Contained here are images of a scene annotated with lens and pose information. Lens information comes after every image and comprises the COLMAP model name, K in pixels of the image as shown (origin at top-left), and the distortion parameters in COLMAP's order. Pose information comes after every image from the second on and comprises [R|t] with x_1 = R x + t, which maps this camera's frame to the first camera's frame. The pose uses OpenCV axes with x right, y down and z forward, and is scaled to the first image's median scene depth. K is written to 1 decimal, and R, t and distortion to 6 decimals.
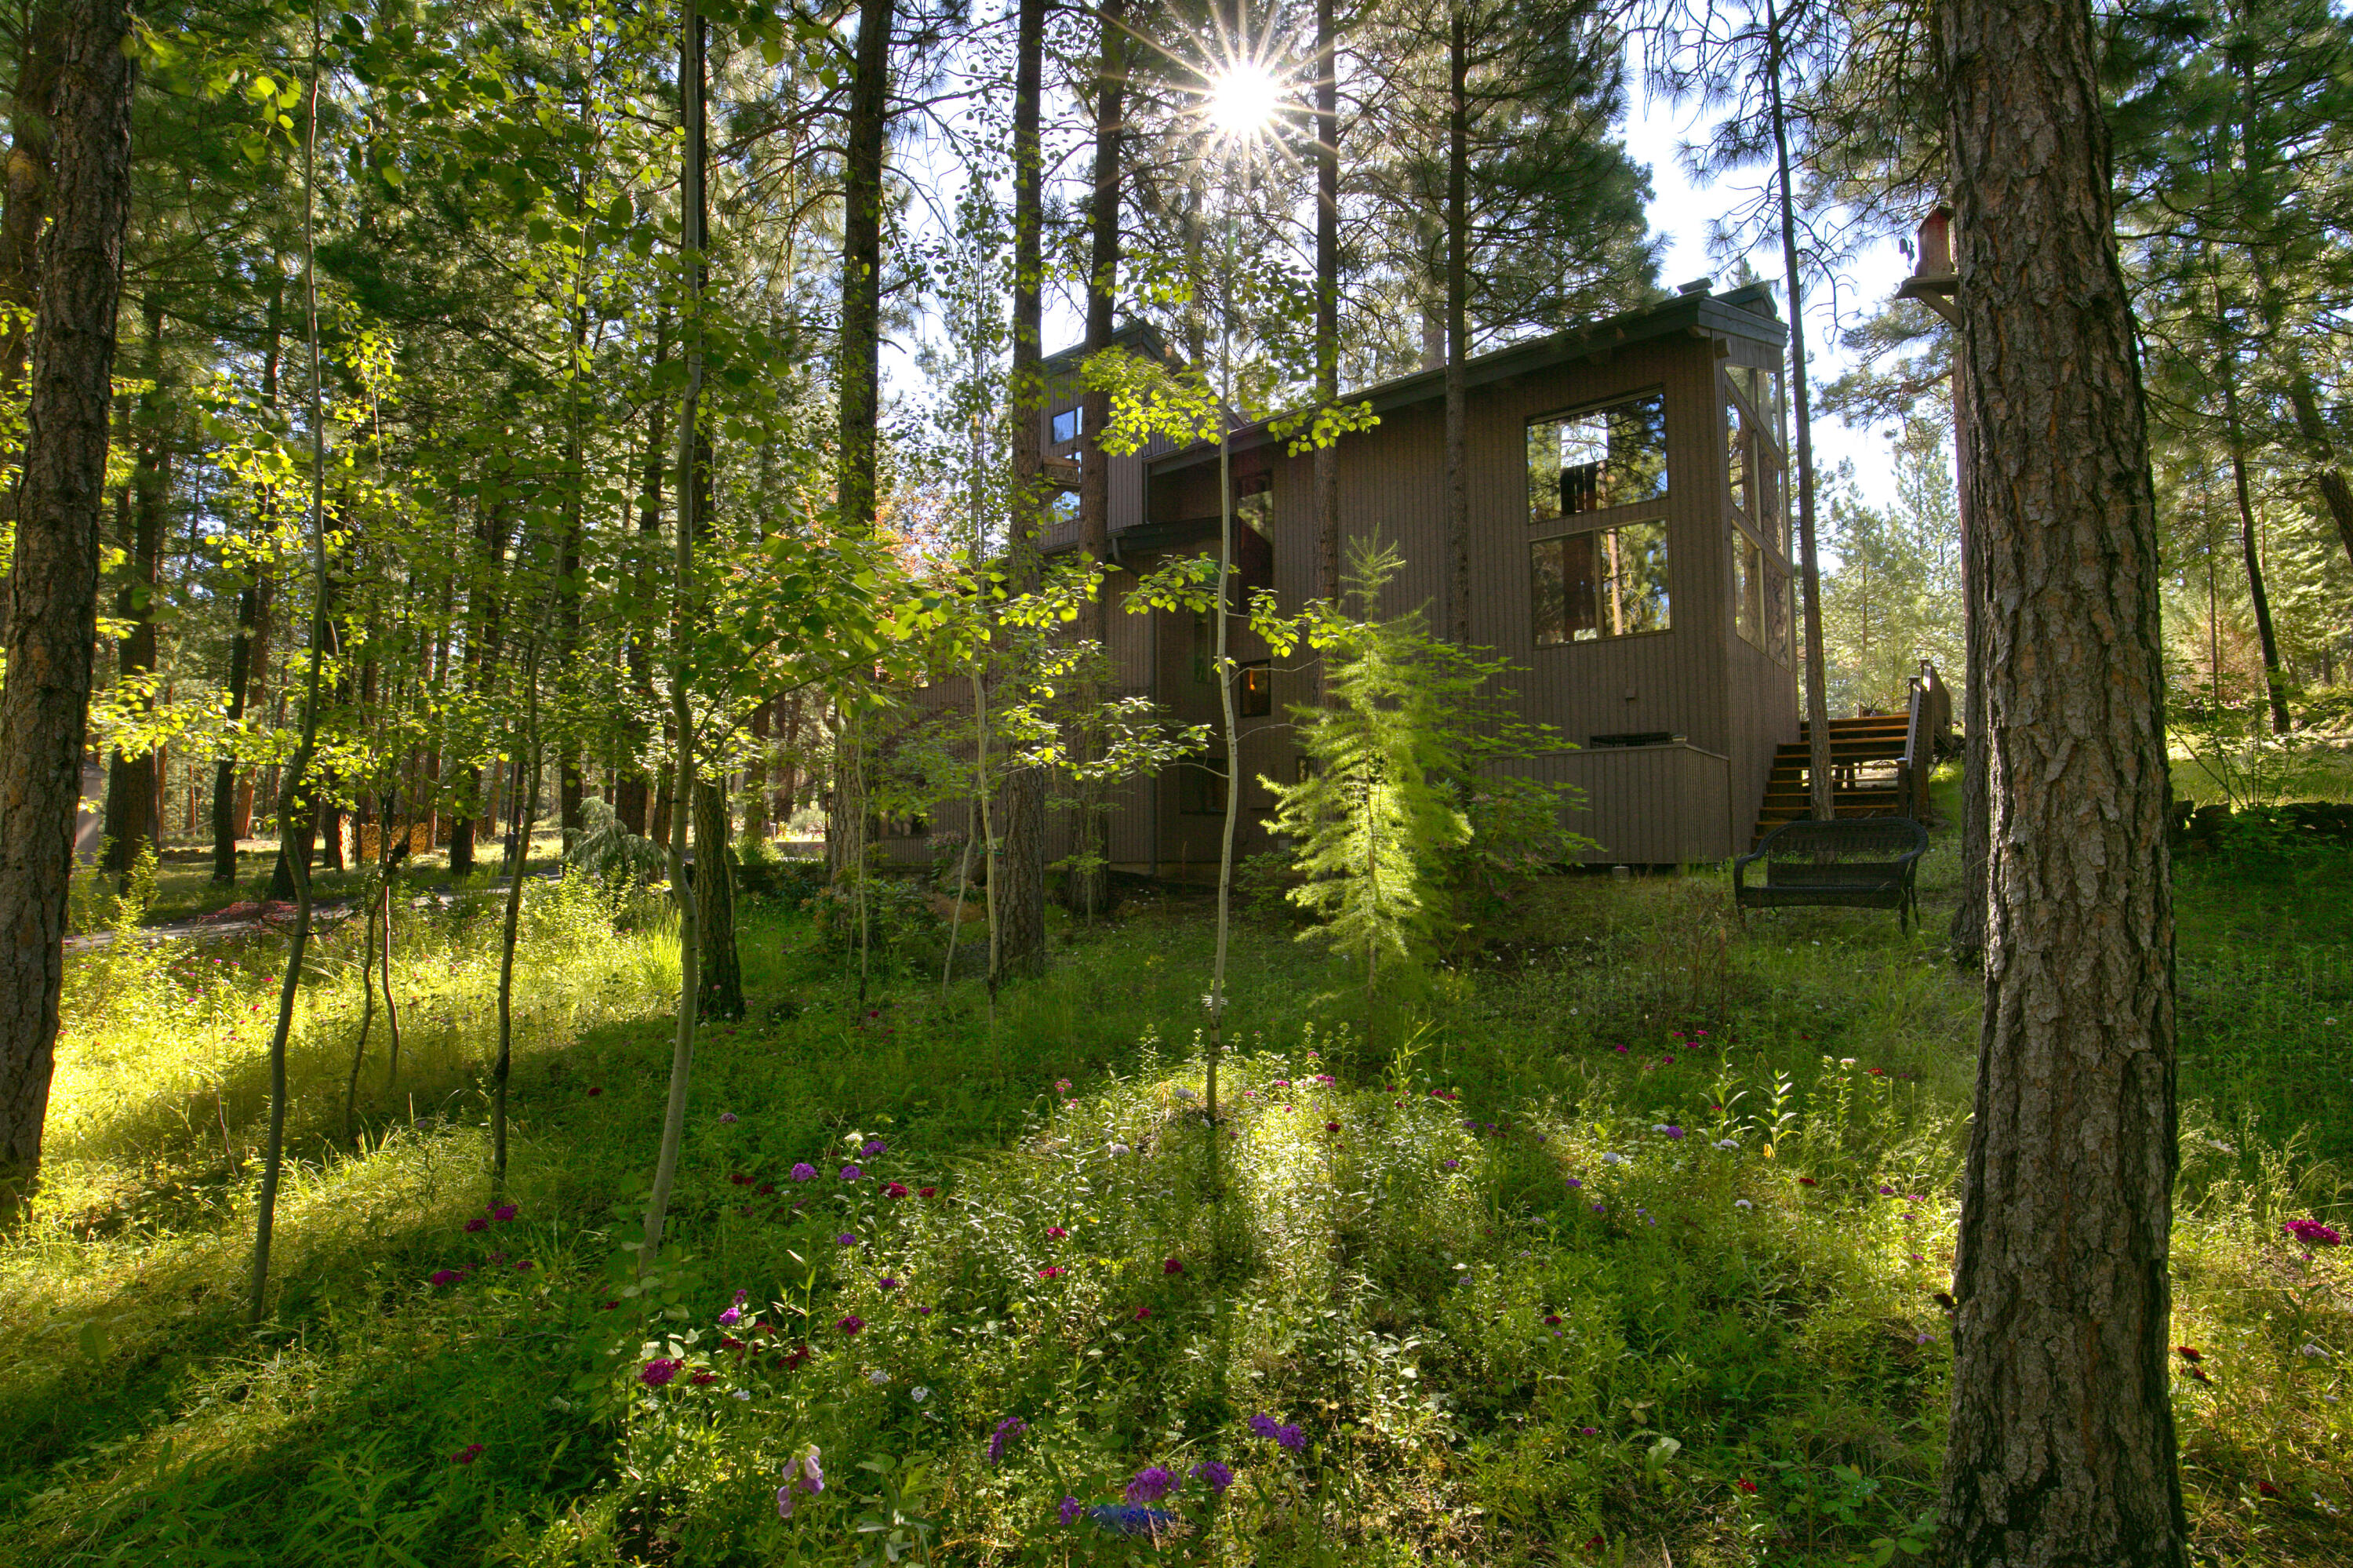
lens RADIAL K [[899.1, 0, 1176.5], [0, 899.1, 784.0], [0, 0, 1]] dist [-0.000970, -0.000165]
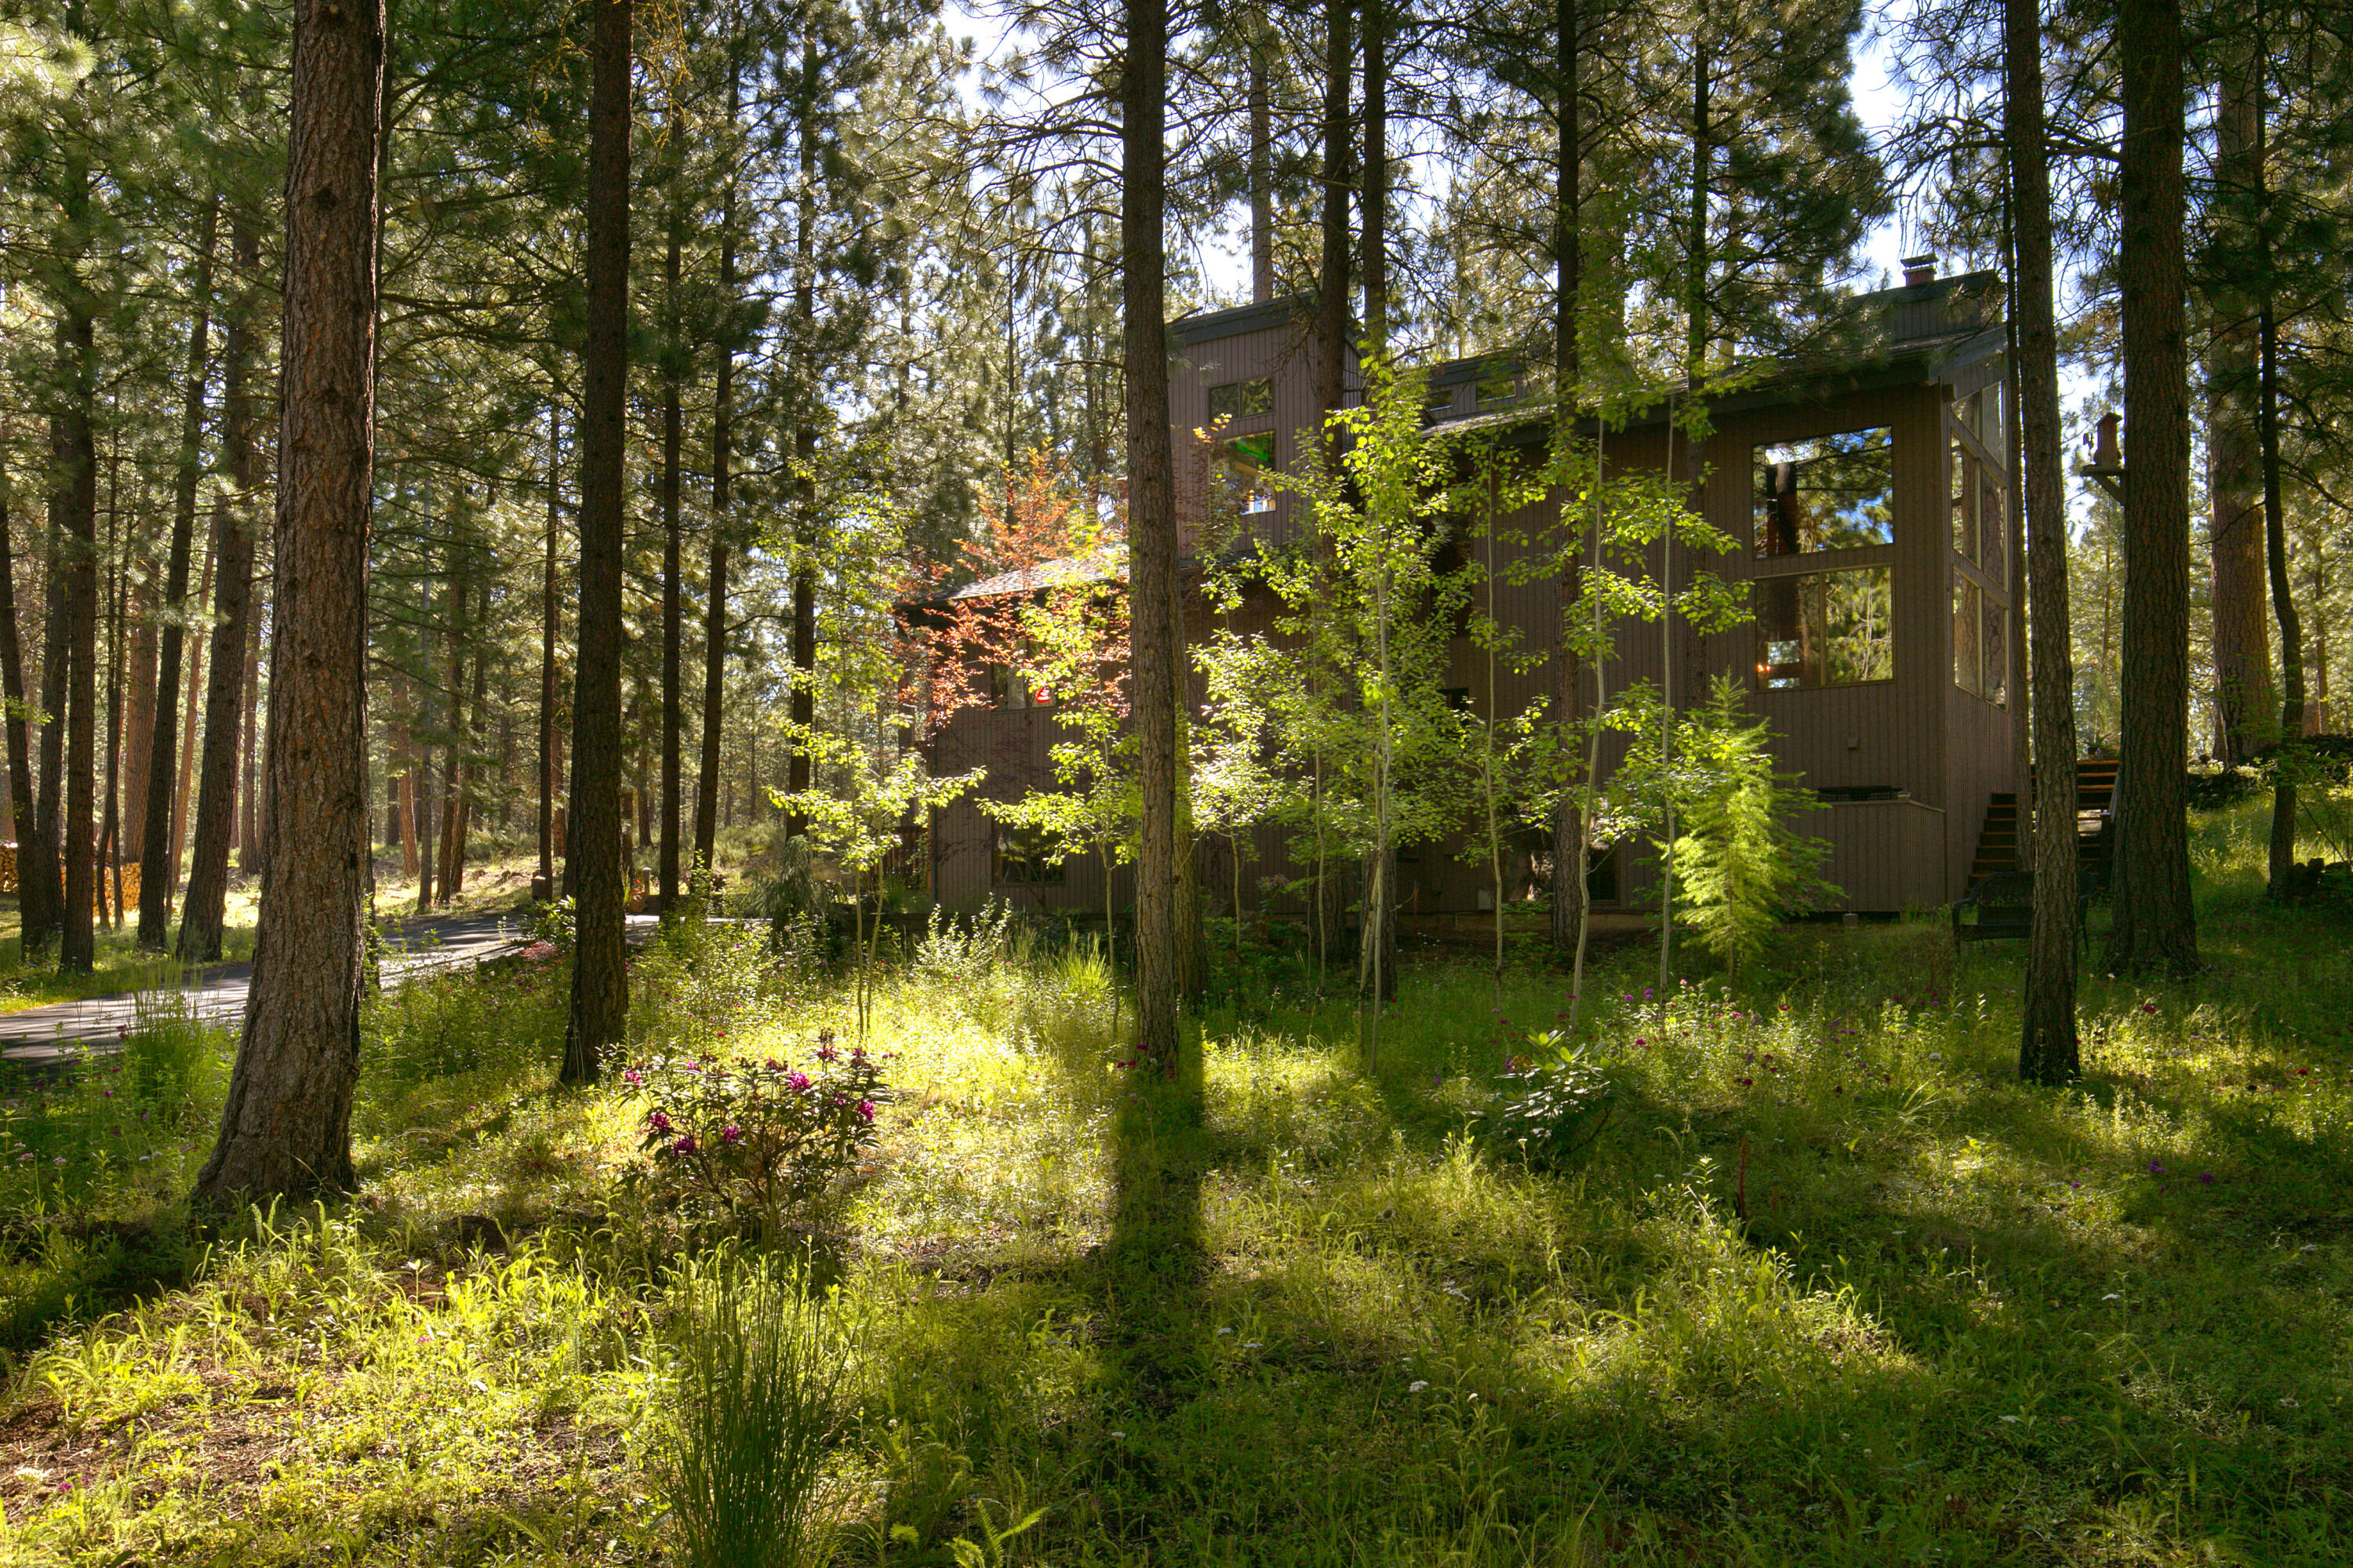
lens RADIAL K [[1741.8, 0, 1176.5], [0, 1741.8, 784.0], [0, 0, 1]] dist [0.089385, 0.001736]
pose [[0.988181, 0.017557, 0.152280, -0.626672], [-0.016684, 0.999836, -0.007010, -0.035386], [-0.152378, 0.004386, 0.988312, -0.966195]]
